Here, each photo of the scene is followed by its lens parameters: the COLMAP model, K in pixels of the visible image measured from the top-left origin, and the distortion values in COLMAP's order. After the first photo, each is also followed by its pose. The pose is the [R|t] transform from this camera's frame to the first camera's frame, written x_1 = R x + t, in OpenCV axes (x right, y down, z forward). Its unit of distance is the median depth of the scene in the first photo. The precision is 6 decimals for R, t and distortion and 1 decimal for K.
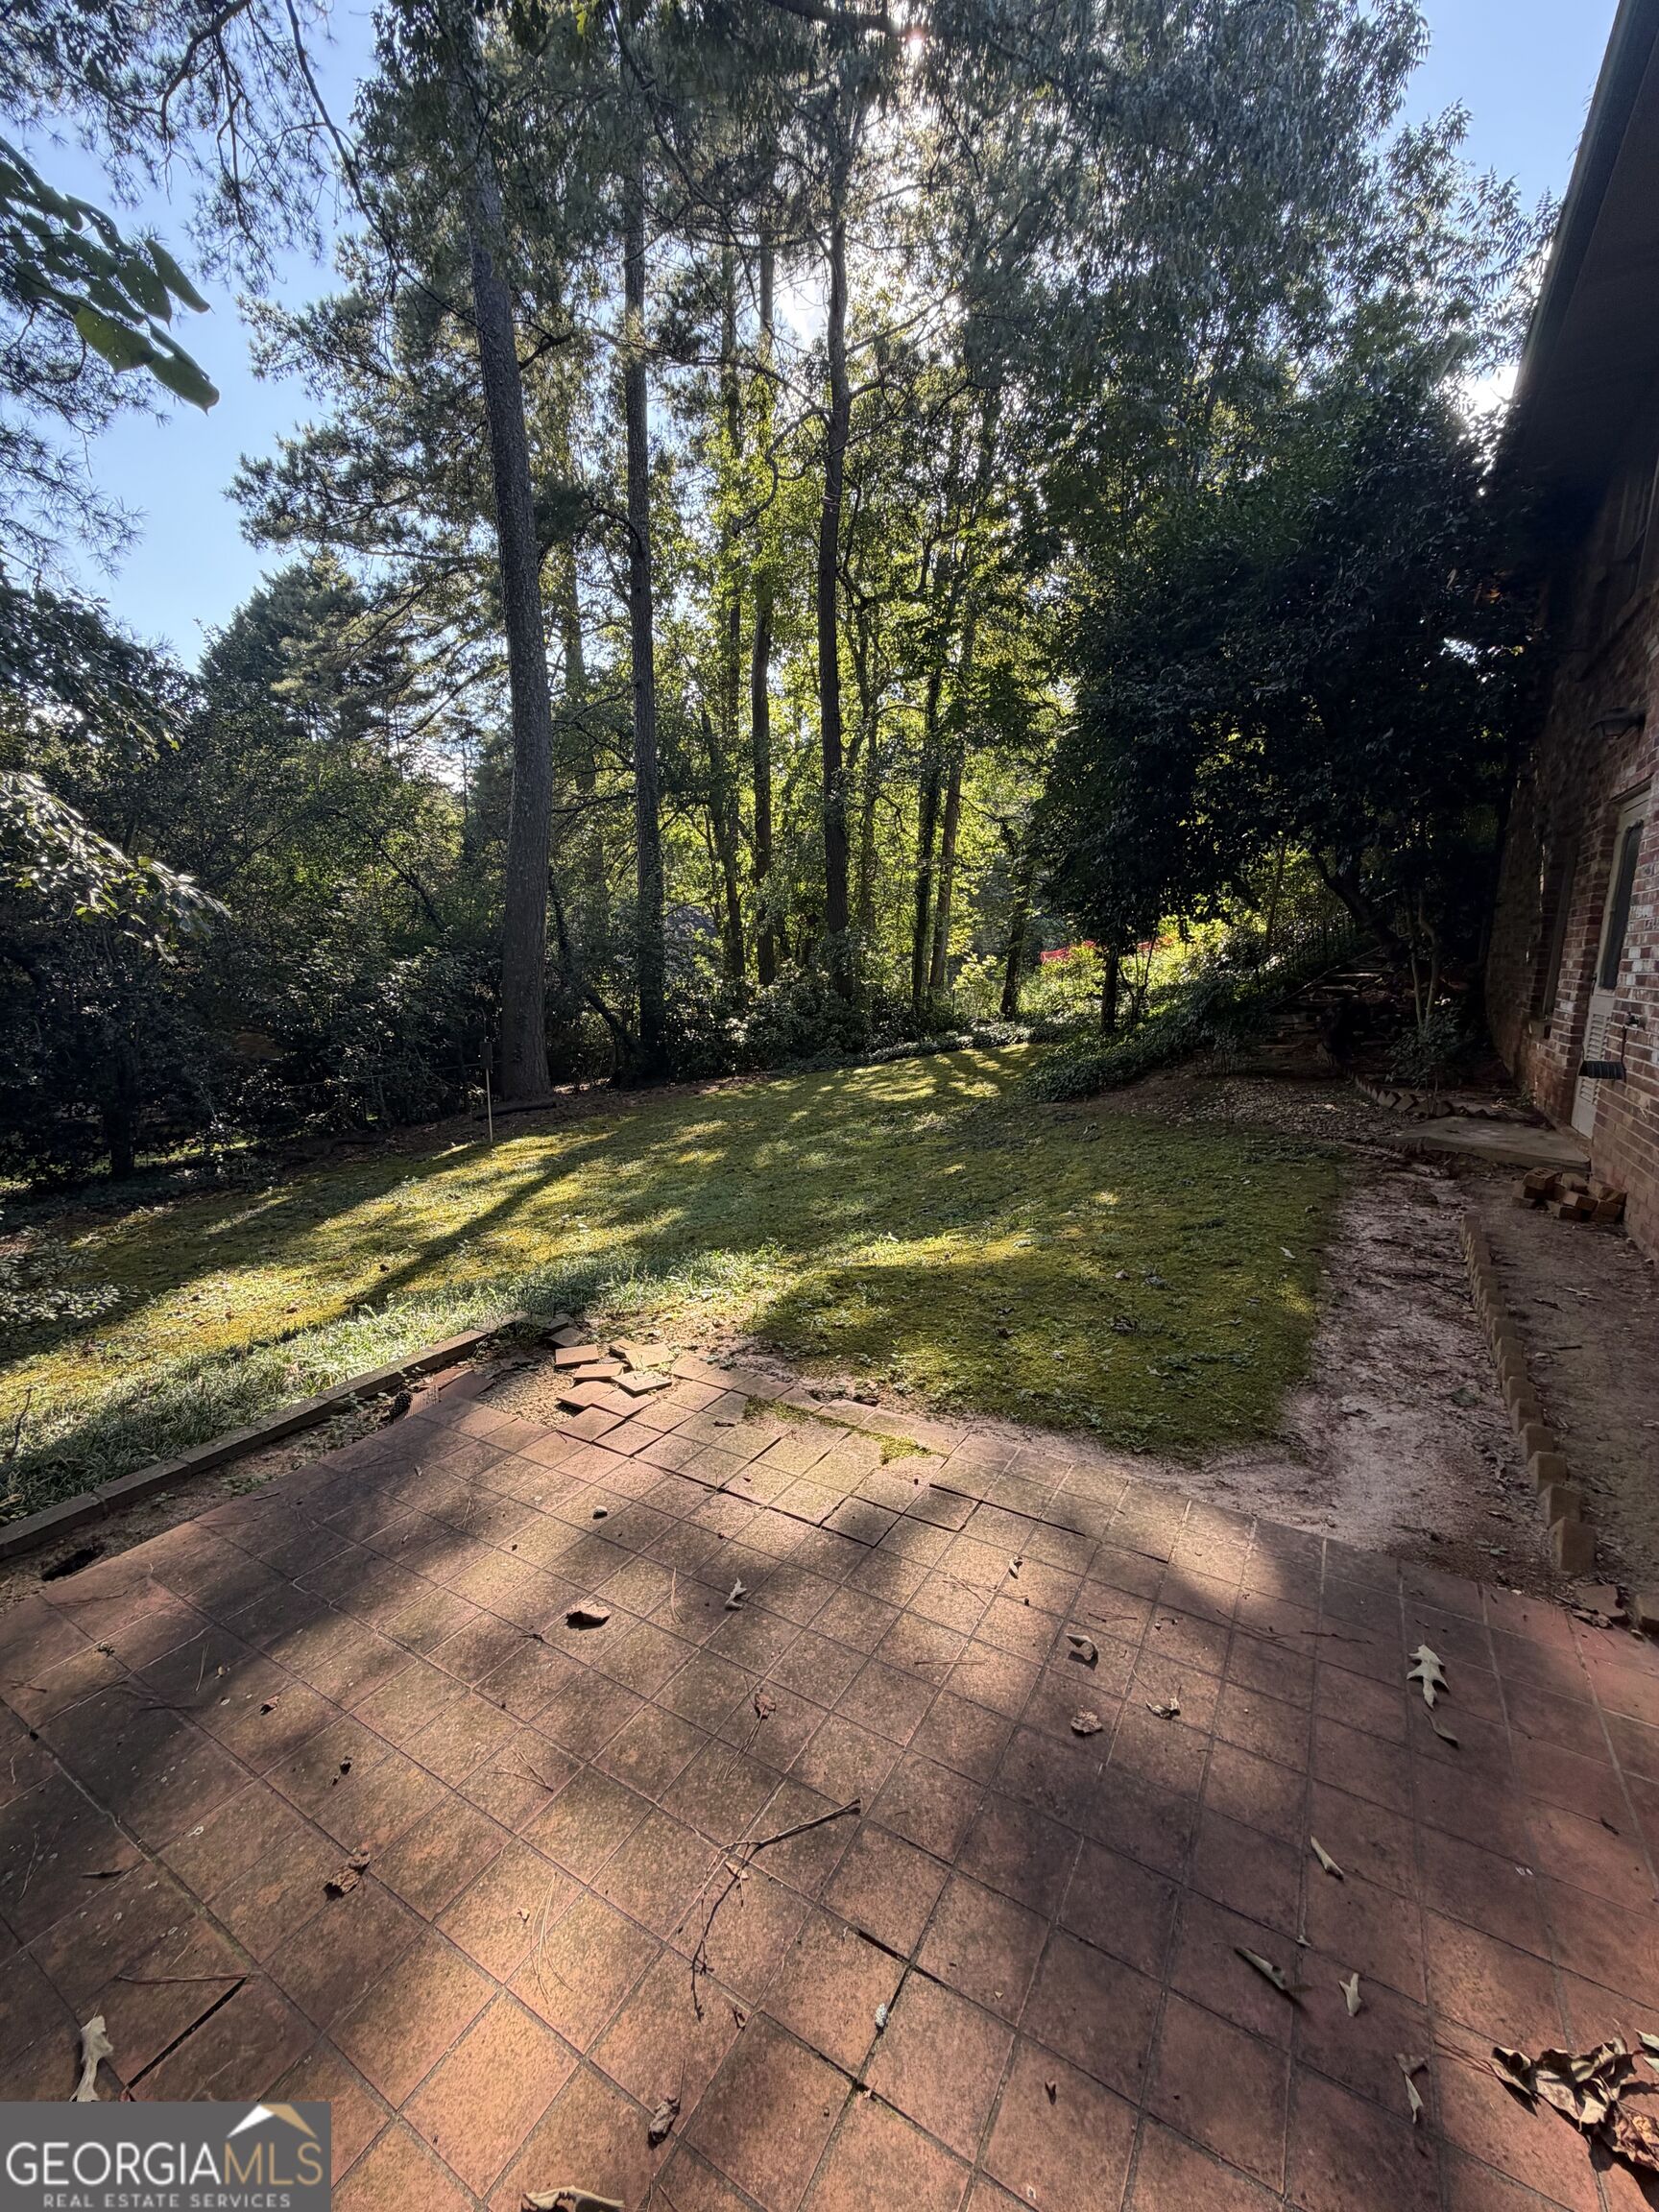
lens RADIAL K [[879.3, 0, 829.5], [0, 879.3, 1106.0], [0, 0, 1]] dist [-0.001197, 0.000247]
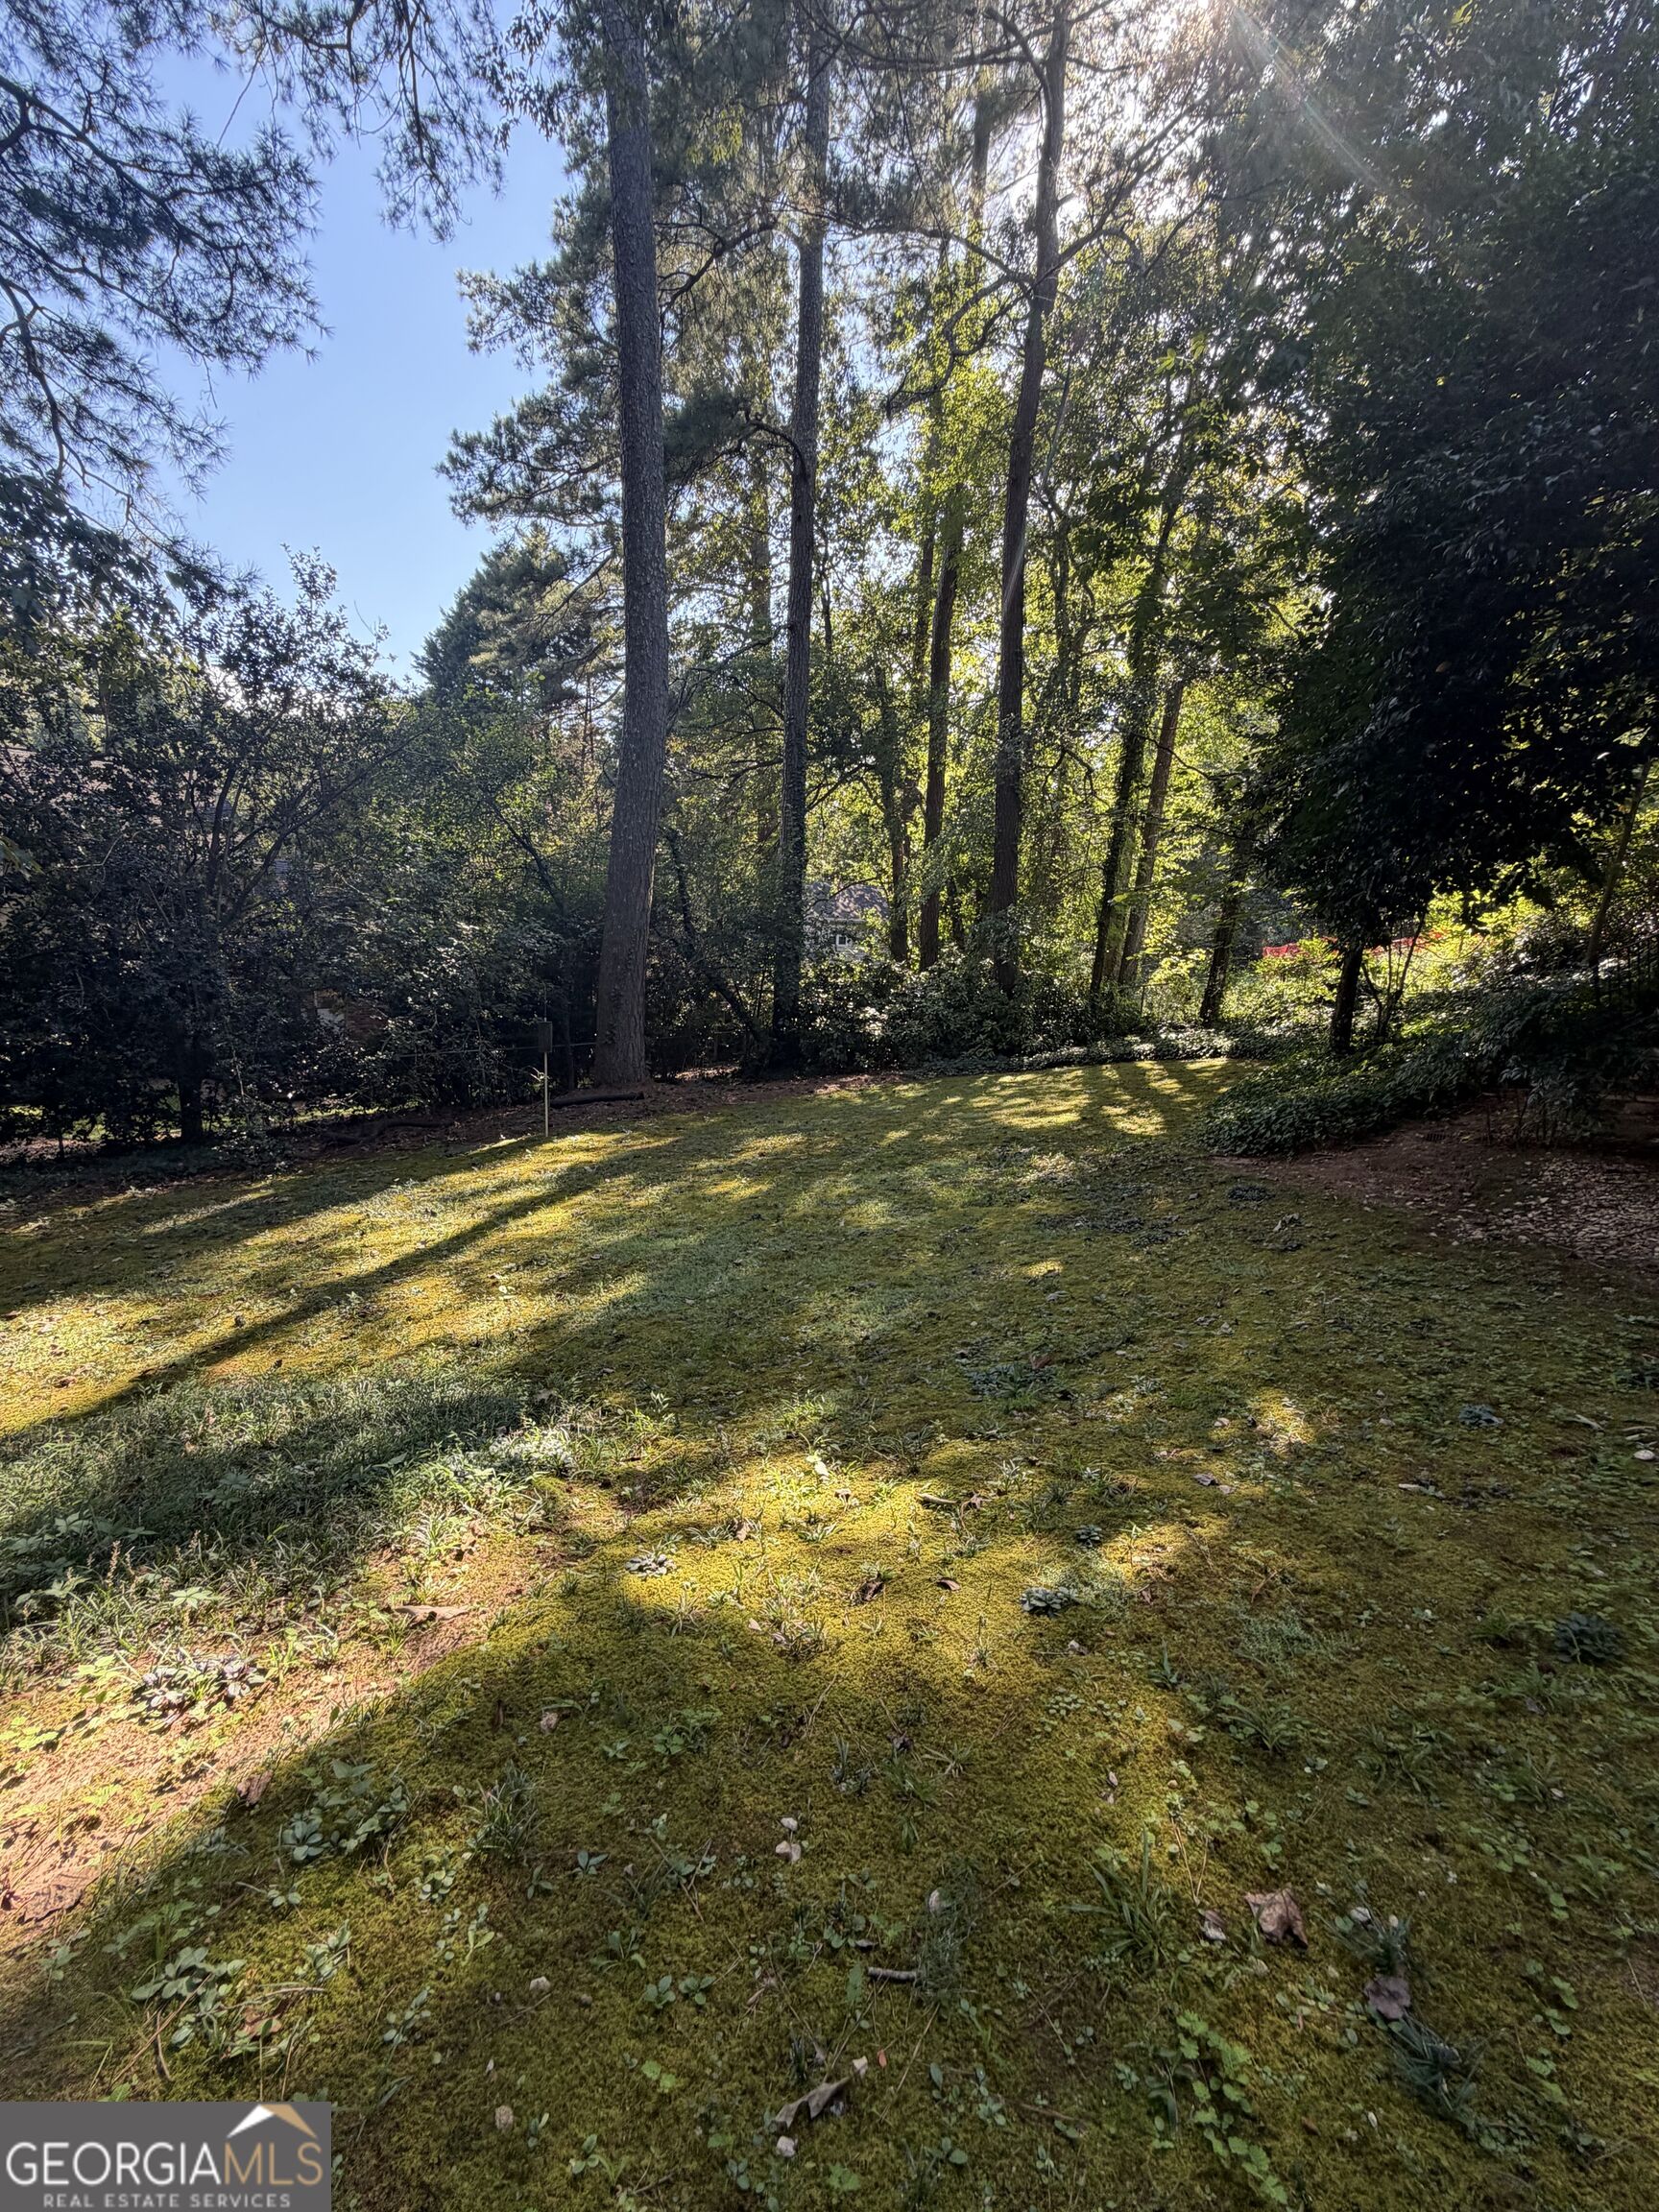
lens RADIAL K [[879.3, 0, 829.5], [0, 879.3, 1106.0], [0, 0, 1]] dist [-0.001197, 0.000247]
pose [[0.973837, 0.074115, -0.214824, 0.049429], [-0.071233, 0.997236, 0.021140, -0.019101], [0.215796, -0.005284, 0.976424, 0.147868]]
